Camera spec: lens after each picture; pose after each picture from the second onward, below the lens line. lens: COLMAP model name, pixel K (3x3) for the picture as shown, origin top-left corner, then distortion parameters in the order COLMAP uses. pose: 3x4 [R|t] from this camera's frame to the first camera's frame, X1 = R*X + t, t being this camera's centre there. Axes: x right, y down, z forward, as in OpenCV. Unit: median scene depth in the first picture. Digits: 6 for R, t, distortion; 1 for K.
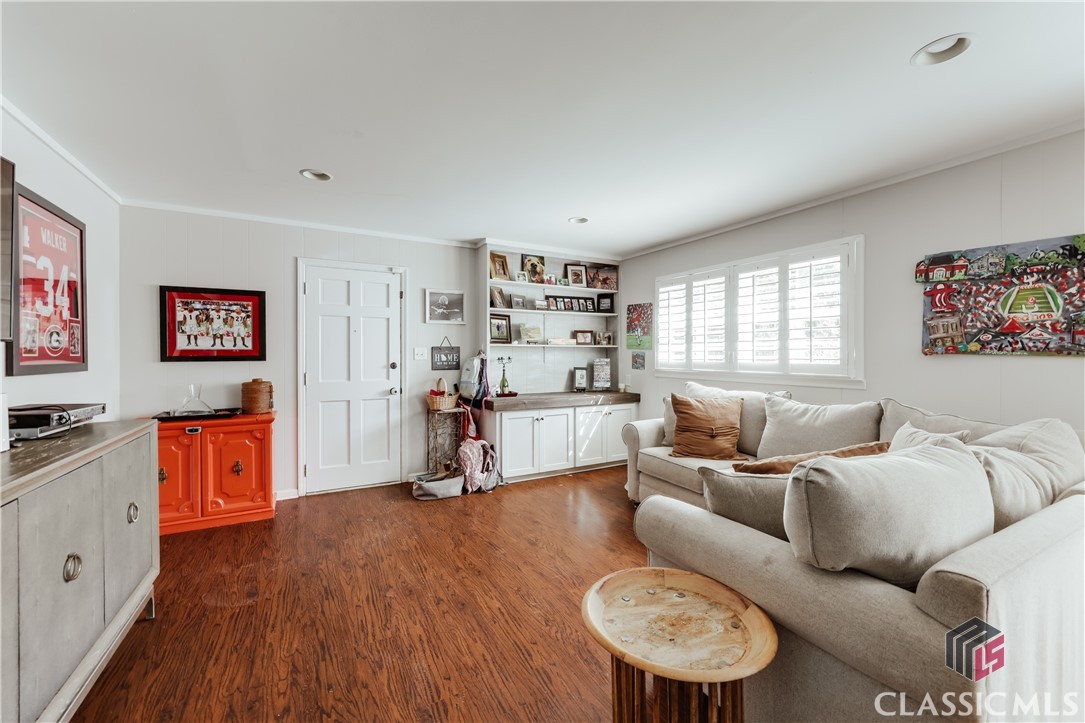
lens RADIAL K [[444.8, 0, 543.0], [0, 444.8, 356.1], [0, 0, 1]] dist [0.003258, 0.000067]
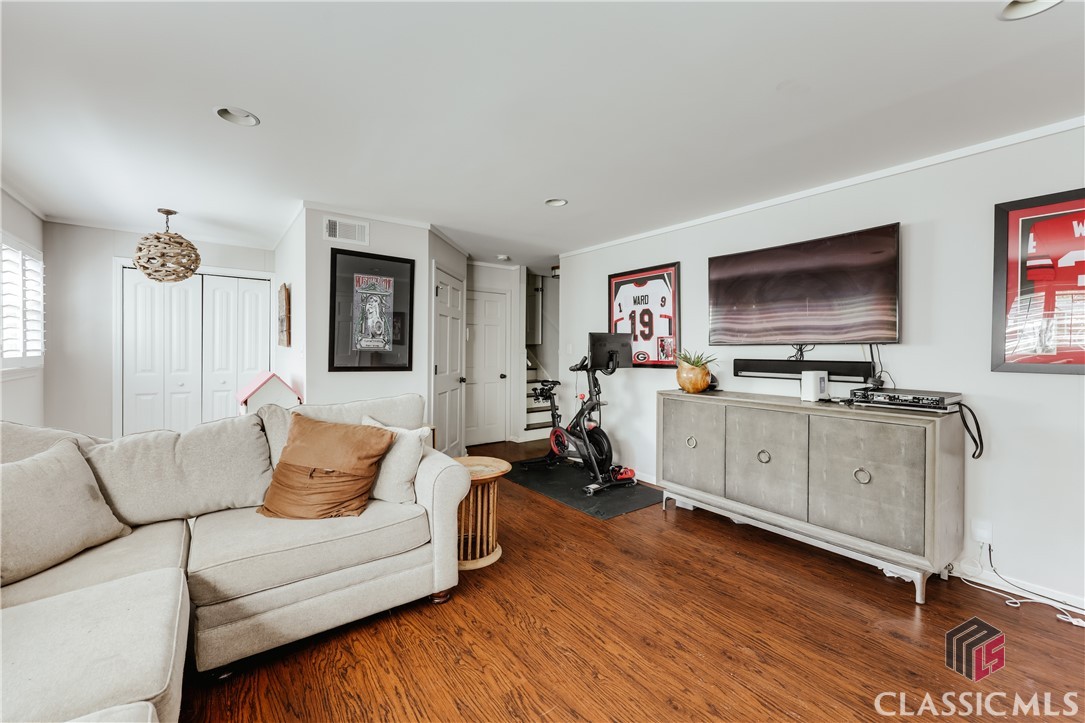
lens RADIAL K [[444.8, 0, 542.6], [0, 444.8, 353.8], [0, 0, 1]] dist [0.003258, 0.000067]
pose [[-0.989290, -0.000743, -0.145960, 0.159885], [-0.003315, 0.999843, 0.017380, -0.015609], [0.145924, 0.017678, -0.989138, 1.973477]]
